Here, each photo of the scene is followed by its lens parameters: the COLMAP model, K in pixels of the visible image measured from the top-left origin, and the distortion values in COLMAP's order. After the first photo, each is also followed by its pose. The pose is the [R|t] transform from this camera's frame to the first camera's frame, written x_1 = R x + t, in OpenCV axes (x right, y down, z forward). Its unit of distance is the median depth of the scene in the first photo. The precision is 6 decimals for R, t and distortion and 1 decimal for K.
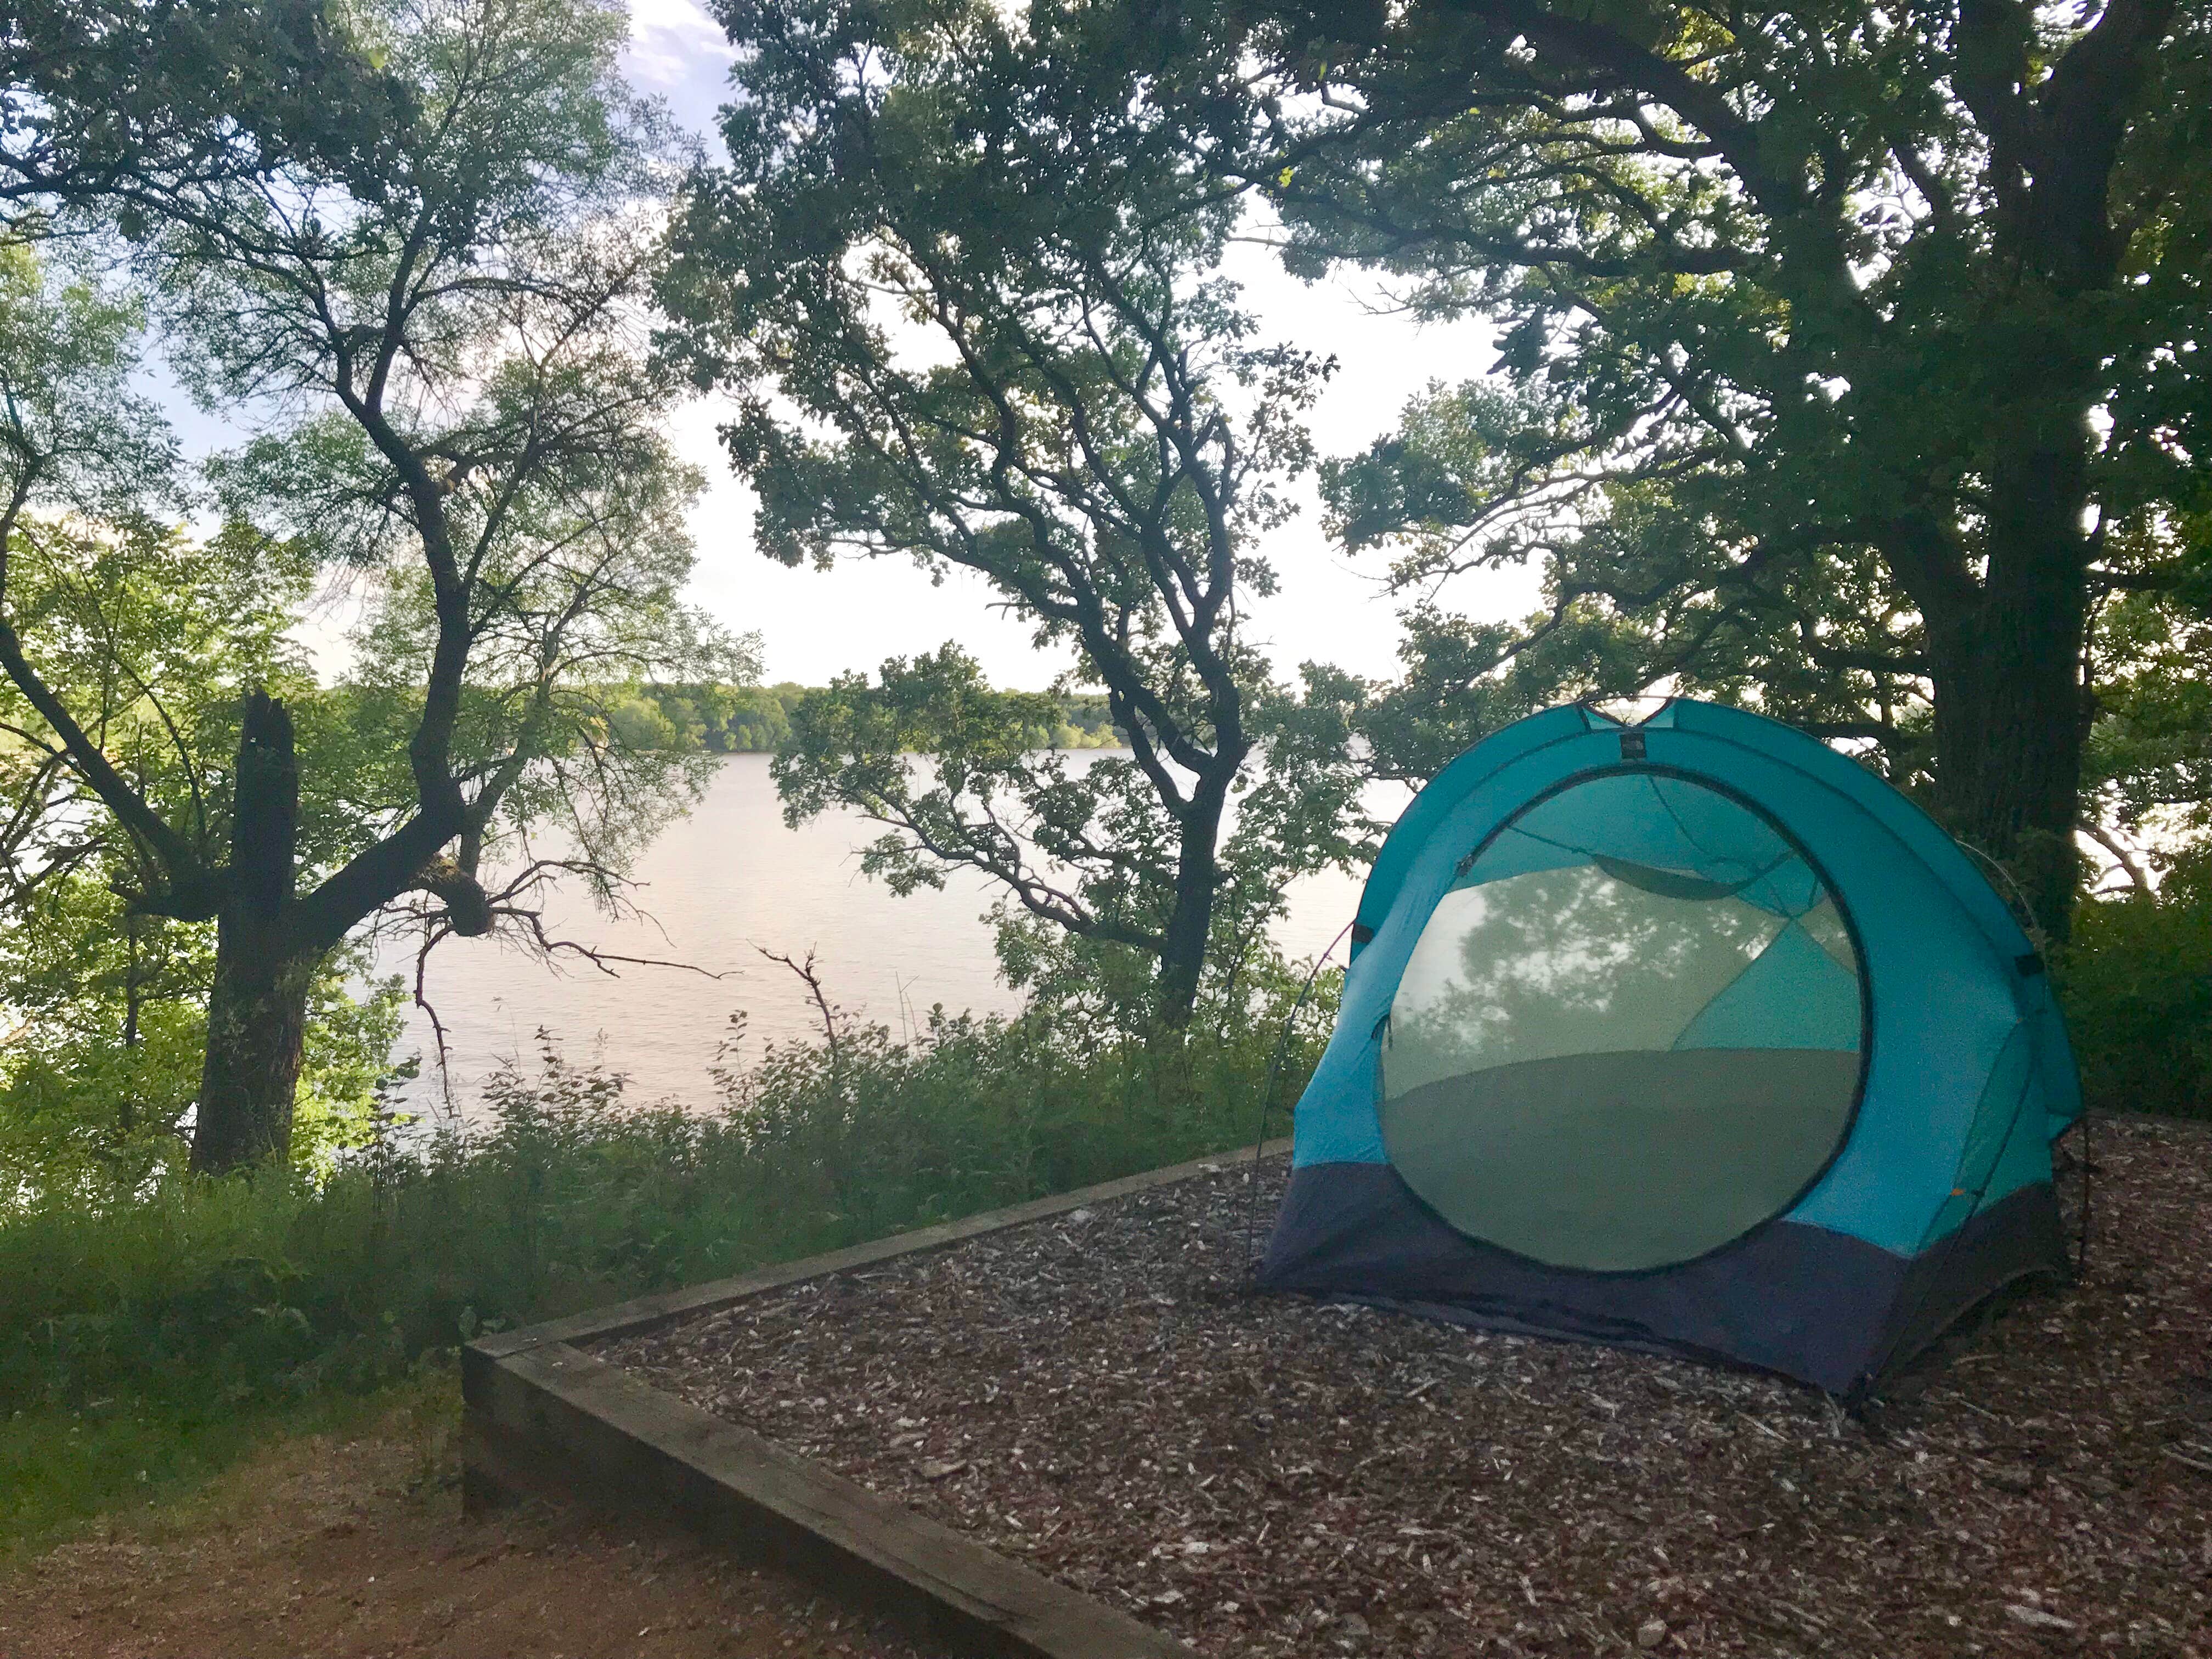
lens RADIAL K [[1384.5, 0, 1106.0], [0, 1384.5, 829.5], [0, 0, 1]] dist [-0.000078, -0.000748]
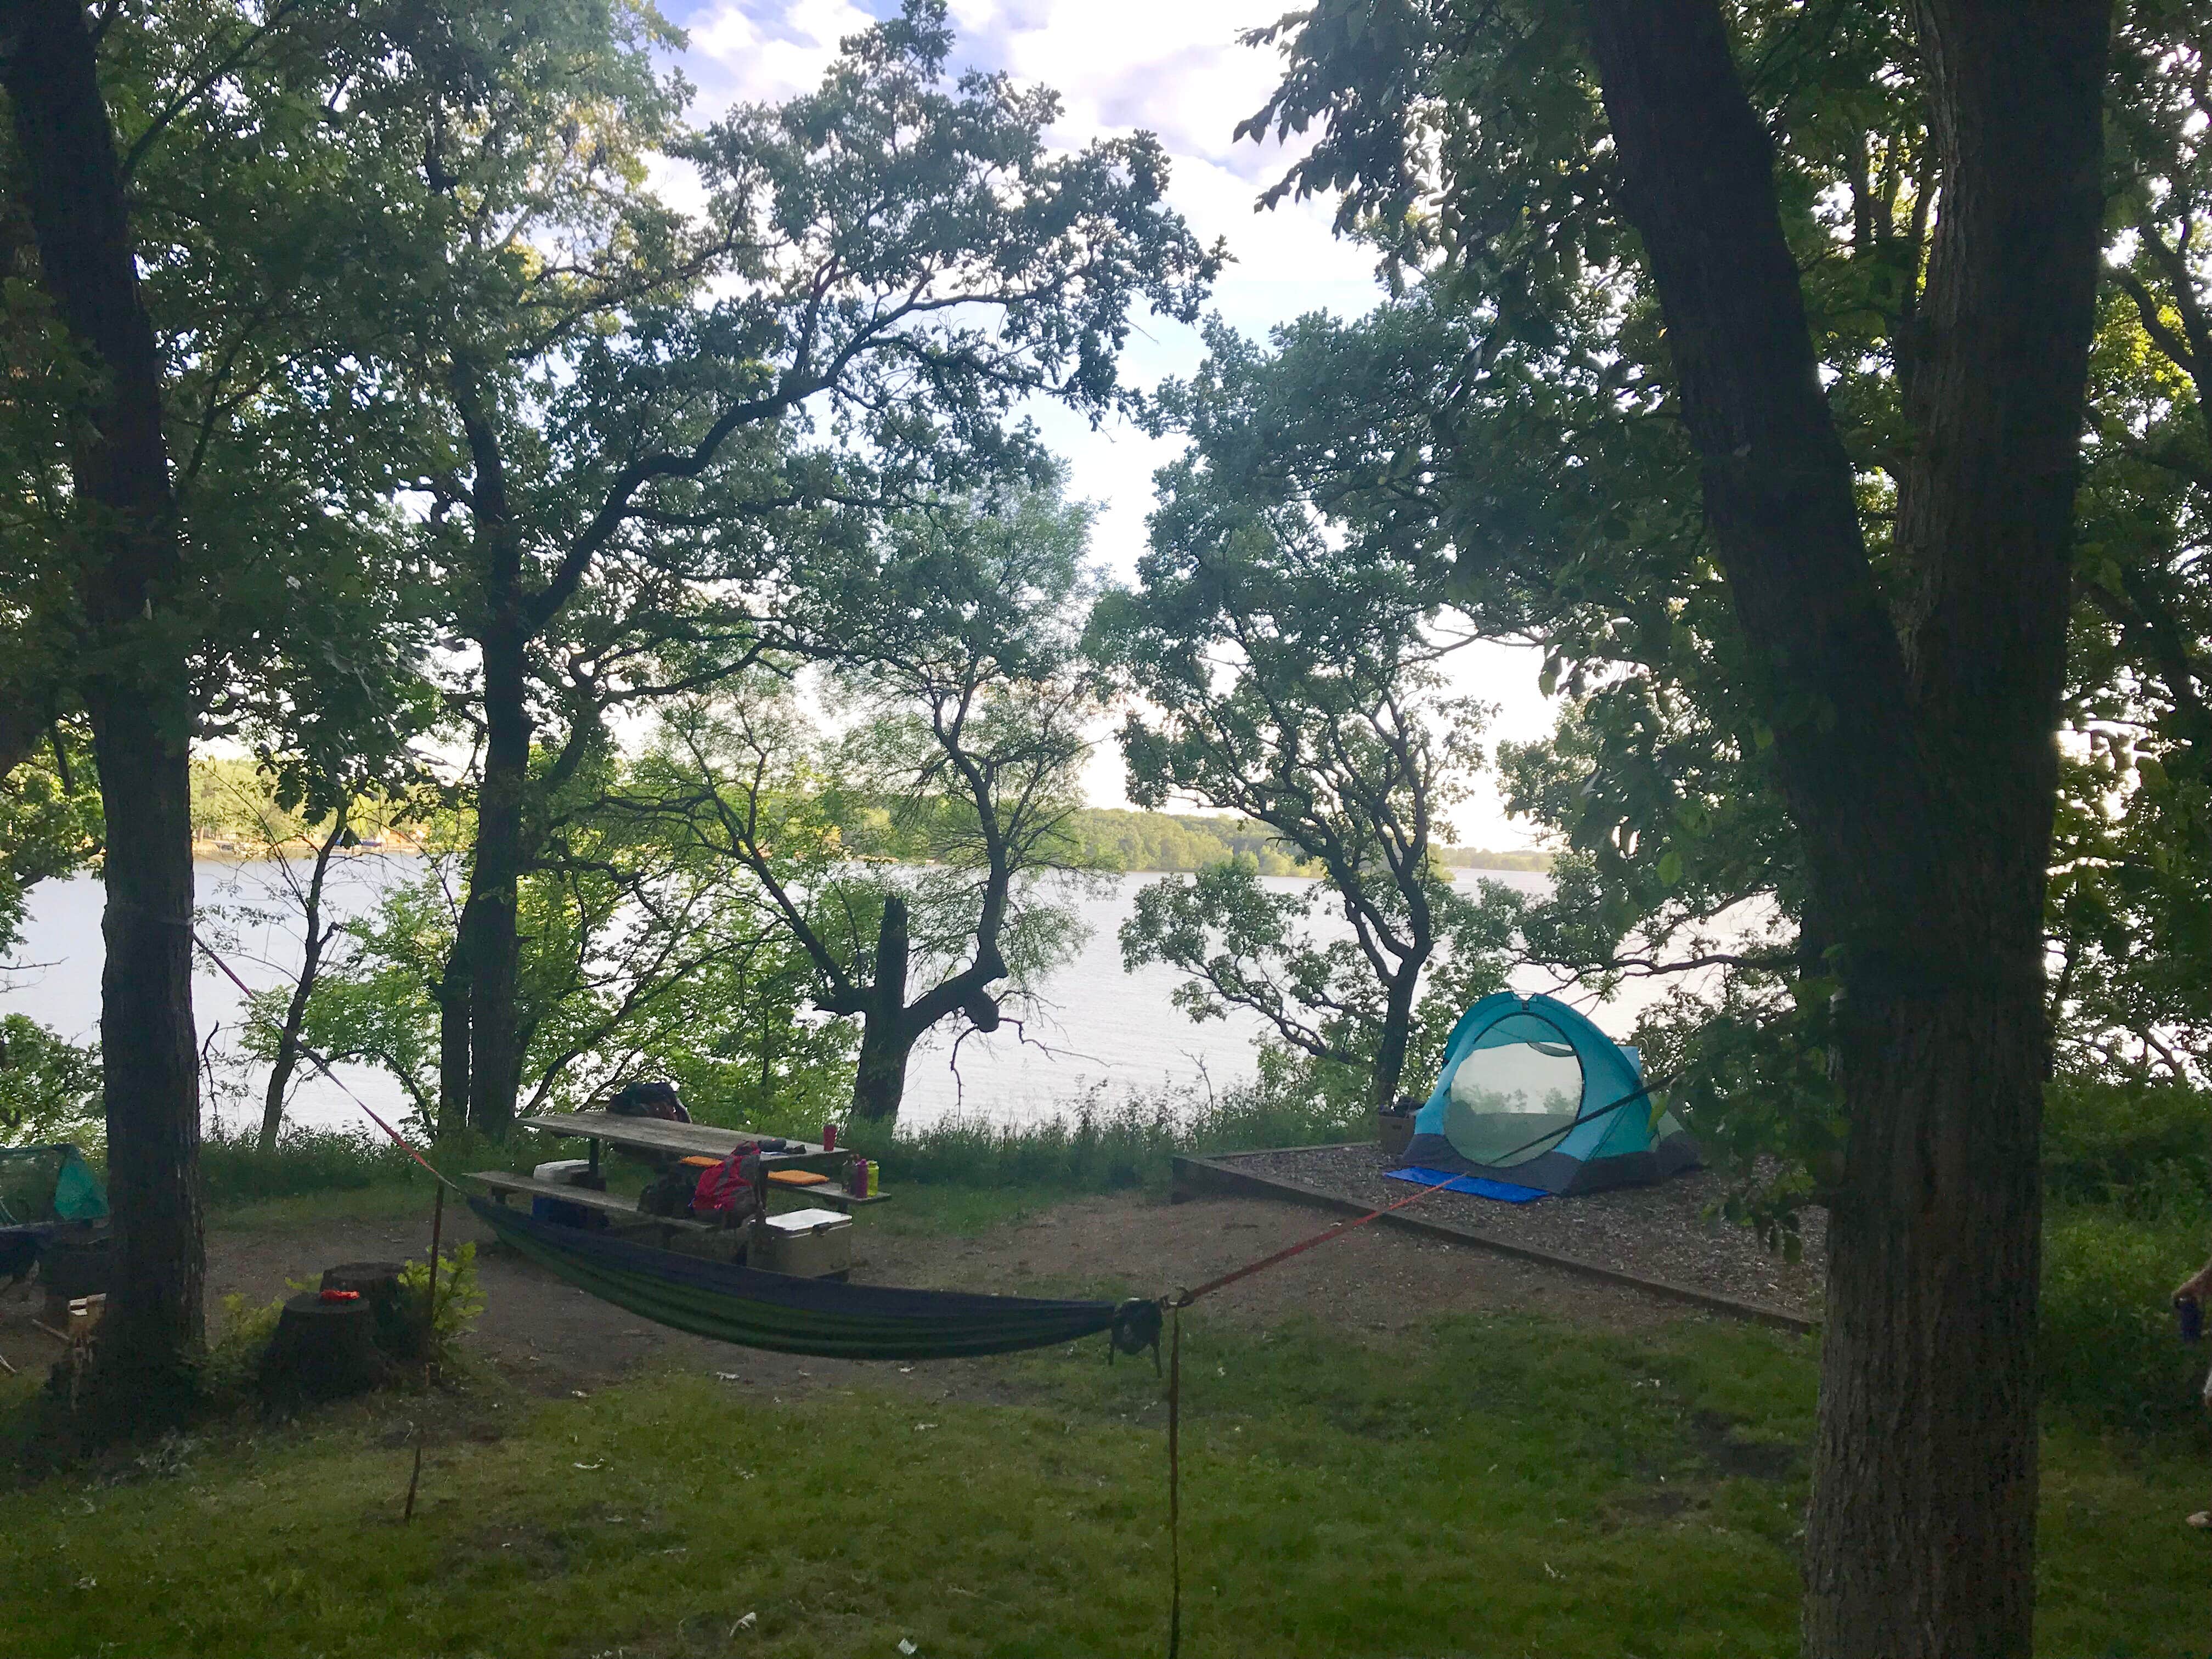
lens RADIAL K [[1384.5, 0, 1106.0], [0, 1384.5, 829.5], [0, 0, 1]] dist [-0.000078, -0.000748]
pose [[0.987345, 0.049829, -0.150555, -0.031517], [-0.062974, 0.994487, -0.083845, -0.030371], [0.145547, 0.092265, 0.985040, -0.554190]]
